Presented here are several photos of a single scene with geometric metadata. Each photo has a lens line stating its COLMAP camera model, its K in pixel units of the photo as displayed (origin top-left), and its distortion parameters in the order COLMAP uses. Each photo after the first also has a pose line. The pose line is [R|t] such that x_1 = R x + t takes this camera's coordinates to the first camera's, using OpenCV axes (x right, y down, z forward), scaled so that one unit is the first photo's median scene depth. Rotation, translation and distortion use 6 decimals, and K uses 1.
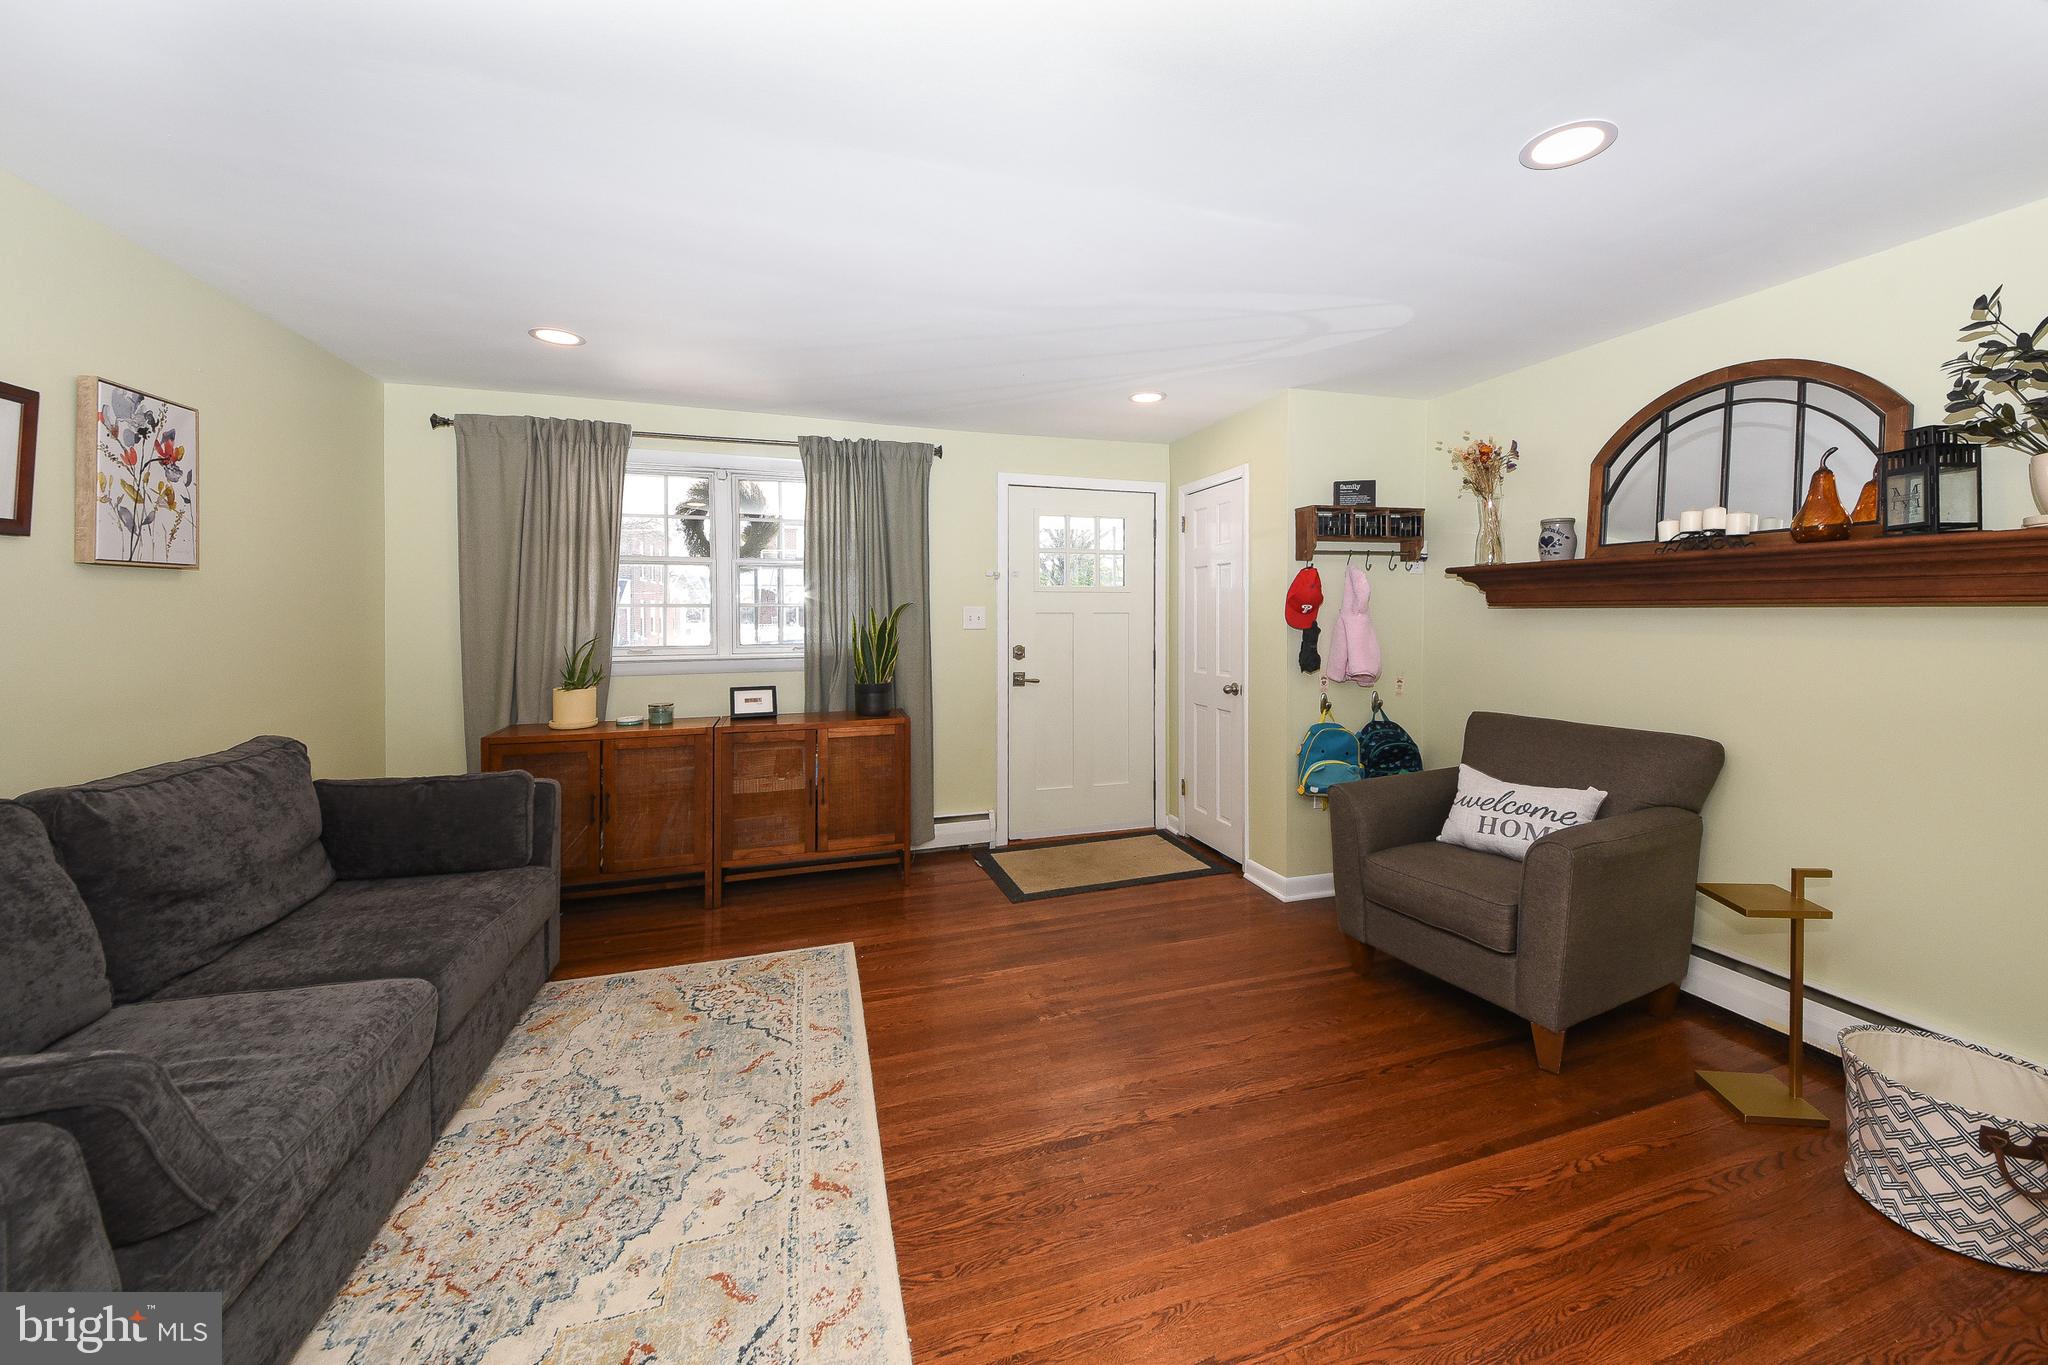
lens RADIAL K [[788.4, 0, 1072.7], [0, 788.4, 615.2], [0, 0, 1]] dist [0.036460, -0.022670]
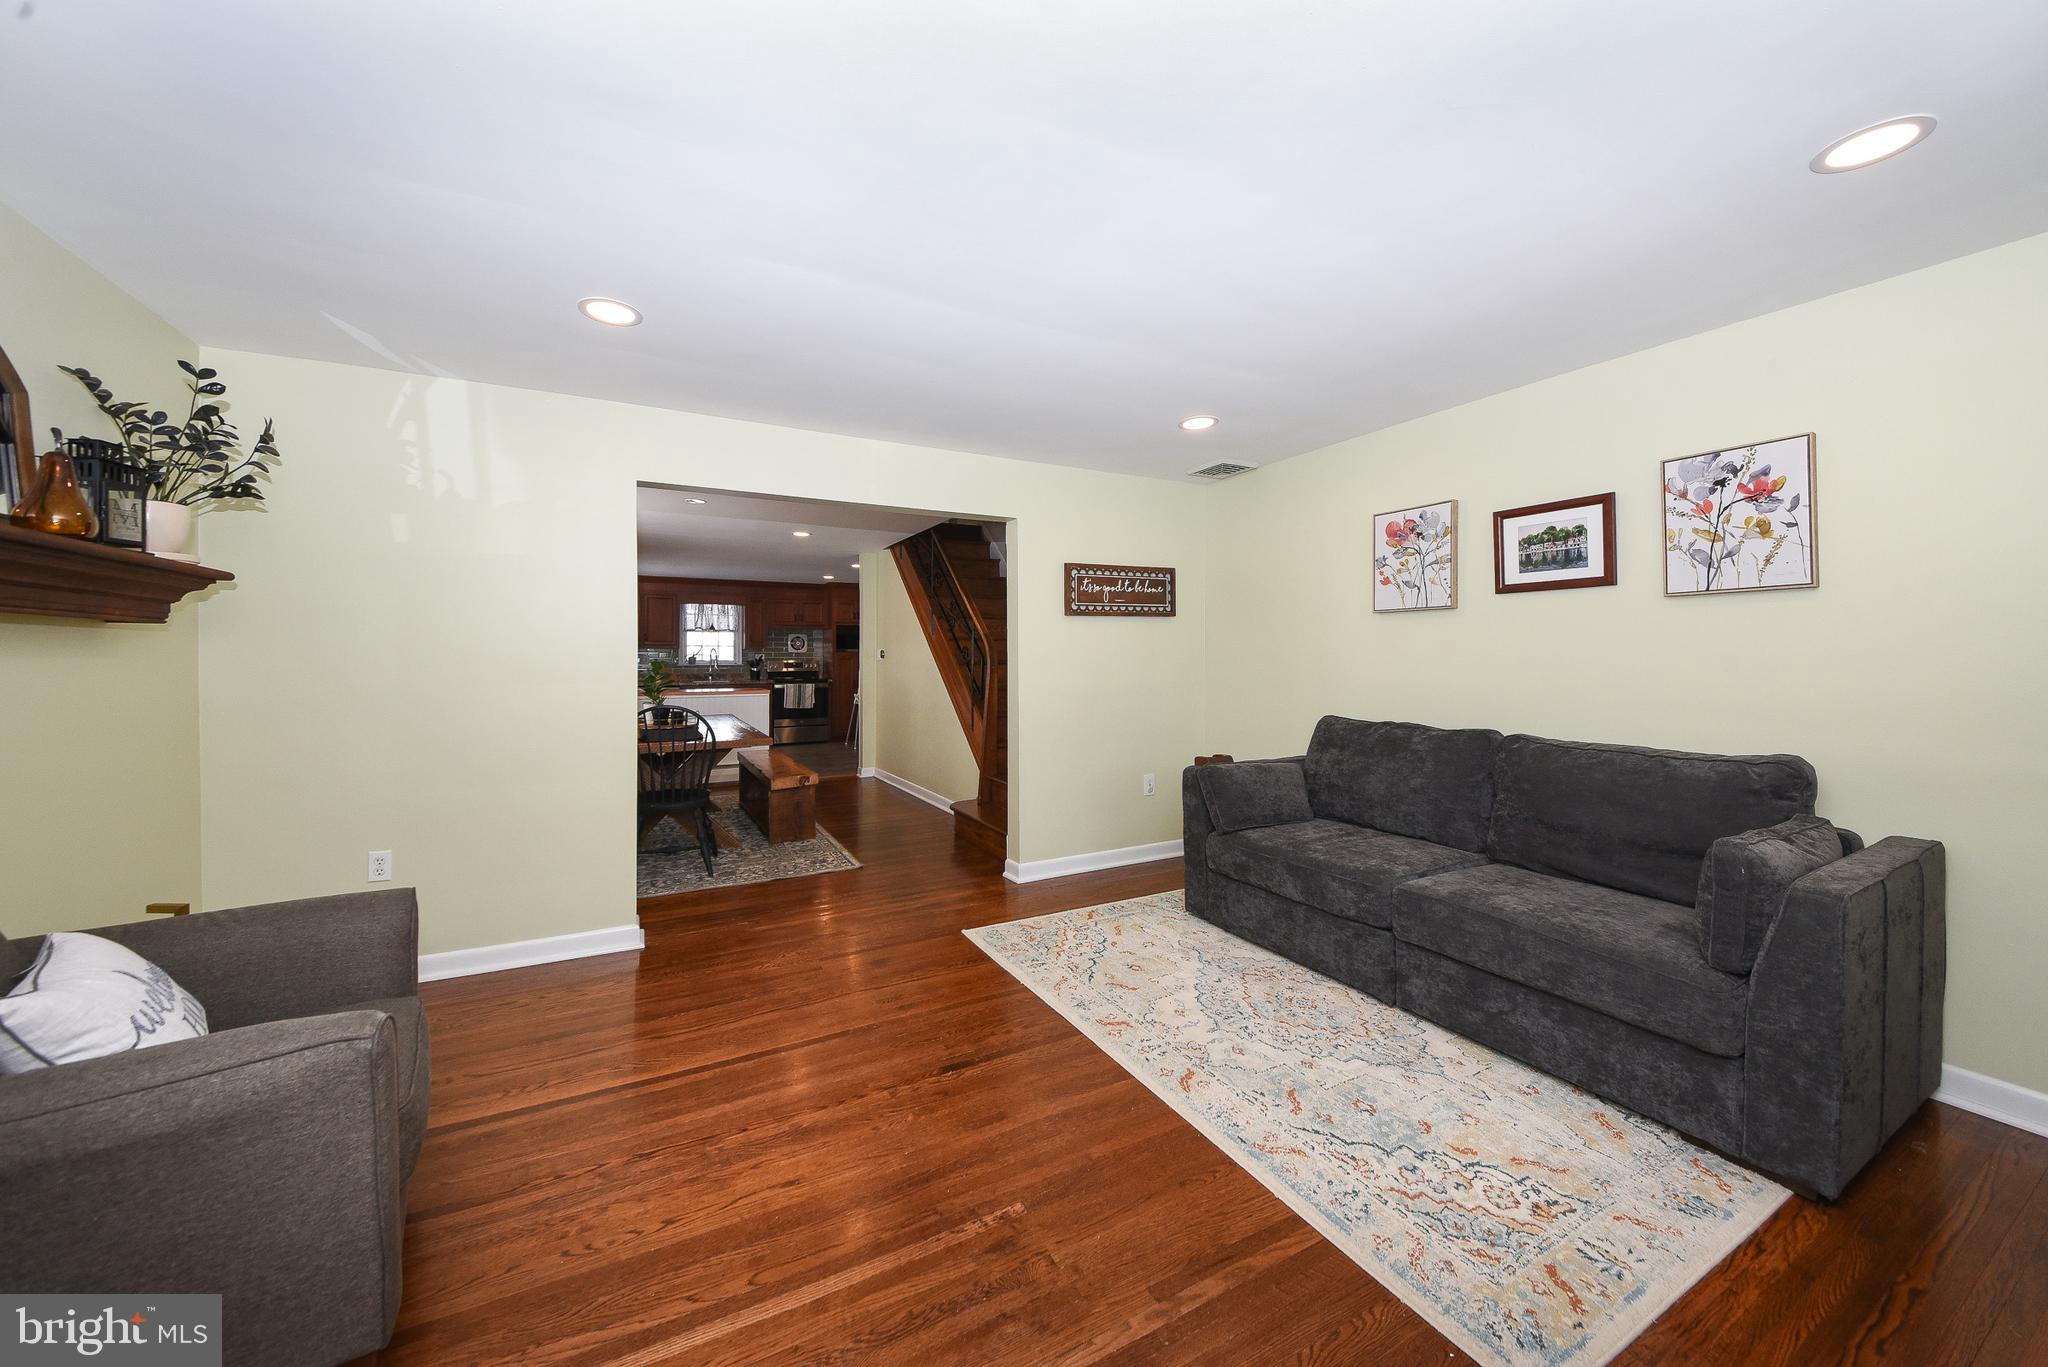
lens RADIAL K [[718.0, 0, 1008.1], [0, 718.0, 649.4], [0, 0, 1]] dist [0.041132, -0.015706]
pose [[-0.988565, 0.001462, -0.150789, 0.064410], [0.002048, 0.999991, -0.003731, 0.021872], [0.150782, -0.003997, -0.988559, 1.625287]]
